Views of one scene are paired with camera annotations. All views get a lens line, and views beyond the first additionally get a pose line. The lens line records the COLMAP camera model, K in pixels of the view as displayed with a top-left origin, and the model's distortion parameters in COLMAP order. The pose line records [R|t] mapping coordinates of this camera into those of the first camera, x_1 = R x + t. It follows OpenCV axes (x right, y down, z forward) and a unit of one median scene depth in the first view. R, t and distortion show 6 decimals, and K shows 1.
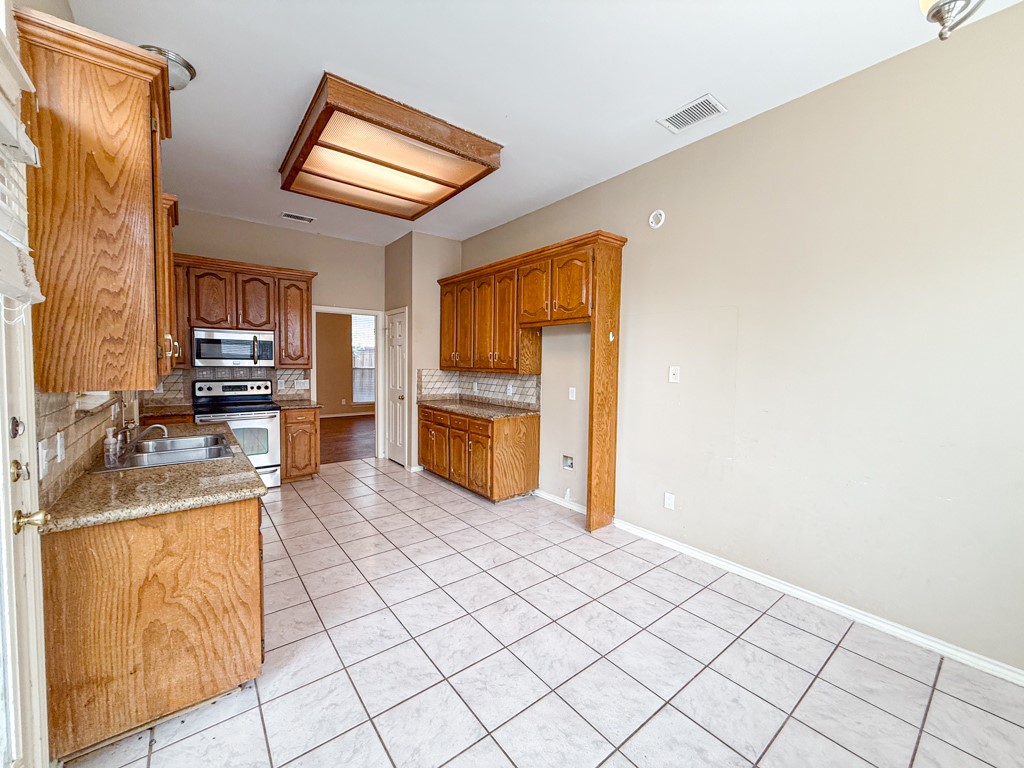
lens RADIAL K [[406.0, 0, 510.1], [0, 406.0, 382.9], [0, 0, 1]] dist [-0.002937, 0.000417]
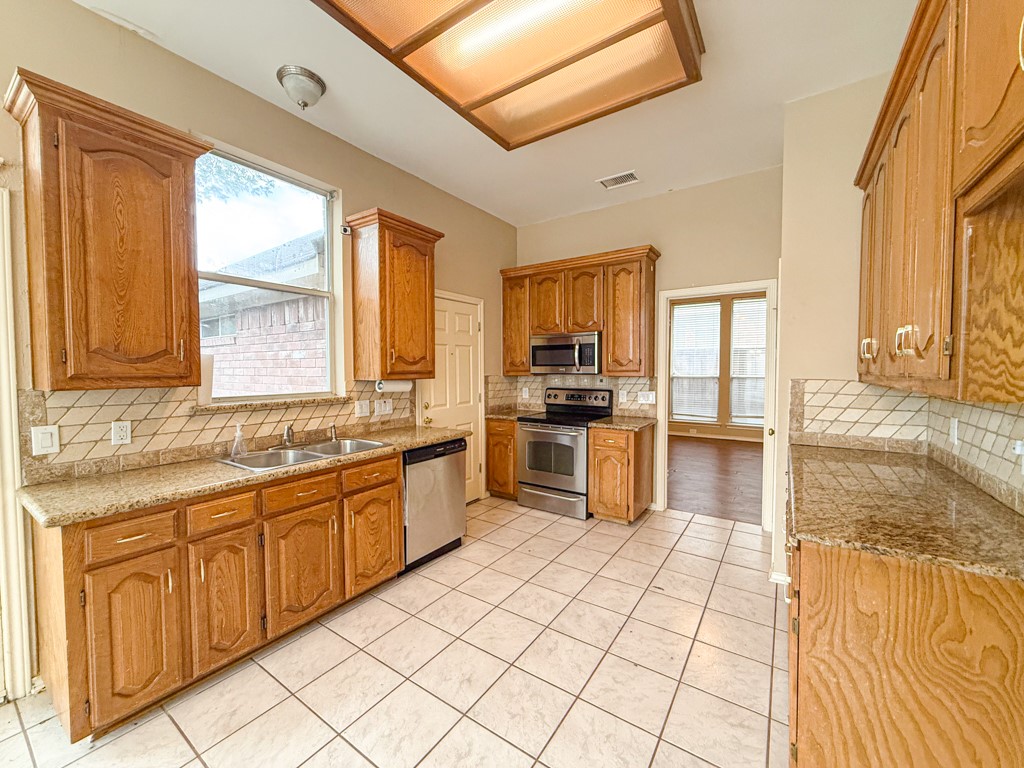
lens RADIAL K [[406.0, 0, 510.1], [0, 406.0, 382.9], [0, 0, 1]] dist [-0.002937, 0.000417]
pose [[0.300266, 0.020144, -0.953643, 0.172634], [-0.042623, 0.999062, 0.007683, -0.023005], [0.952903, 0.038340, 0.300843, 0.648041]]
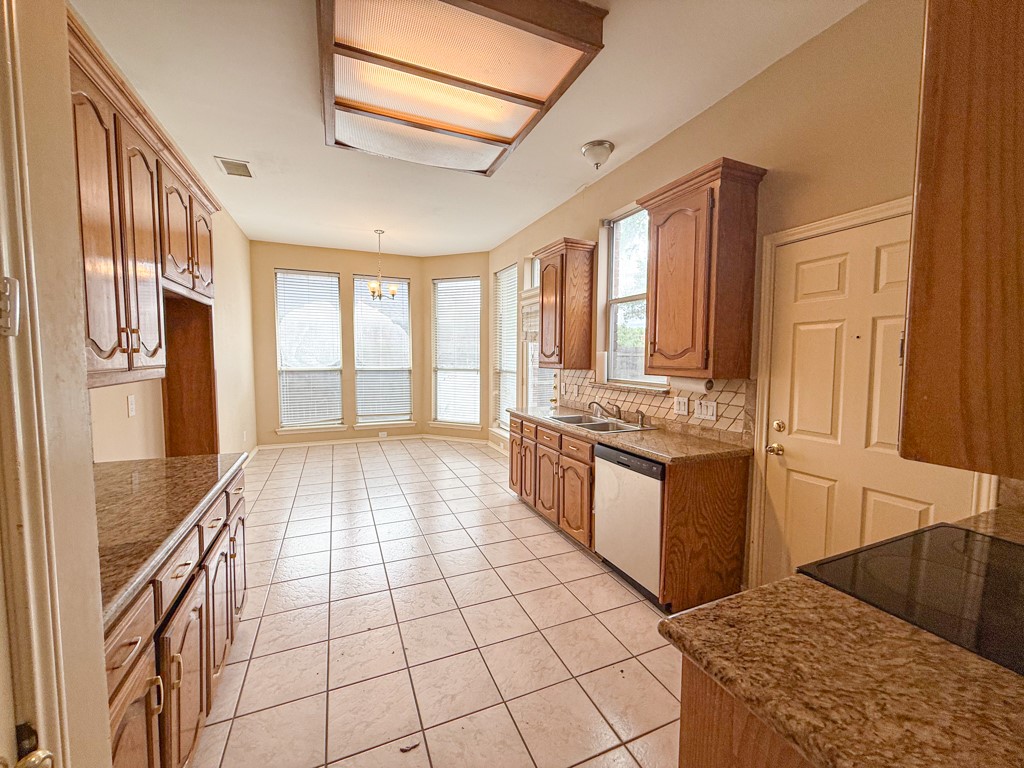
lens RADIAL K [[406.0, 0, 510.1], [0, 406.0, 382.9], [0, 0, 1]] dist [-0.002937, 0.000417]
pose [[-0.966254, -0.037424, 0.254859, -0.499292], [-0.006817, 0.992759, 0.119934, -0.077496], [-0.257501, 0.114149, -0.959512, 1.336800]]
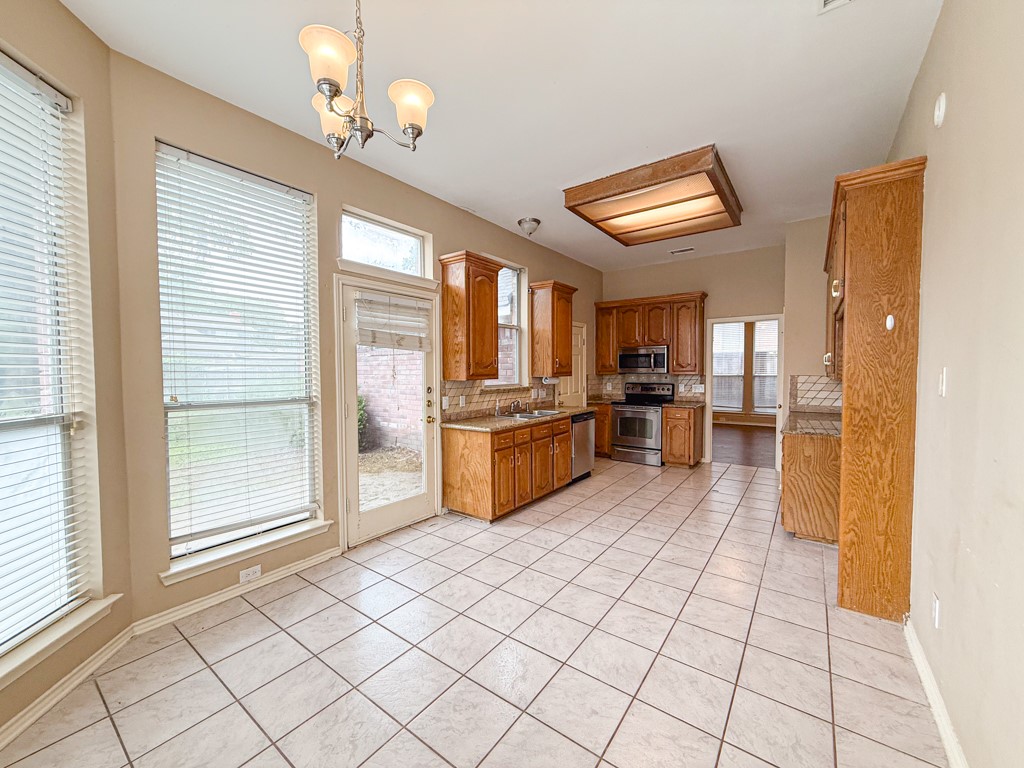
lens RADIAL K [[406.0, 0, 510.1], [0, 406.0, 382.9], [0, 0, 1]] dist [-0.002937, 0.000417]
pose [[0.264060, 0.018722, -0.964325, 0.578202], [-0.040052, 0.999162, 0.008431, -0.000380], [0.963674, 0.036397, 0.264589, 0.211852]]
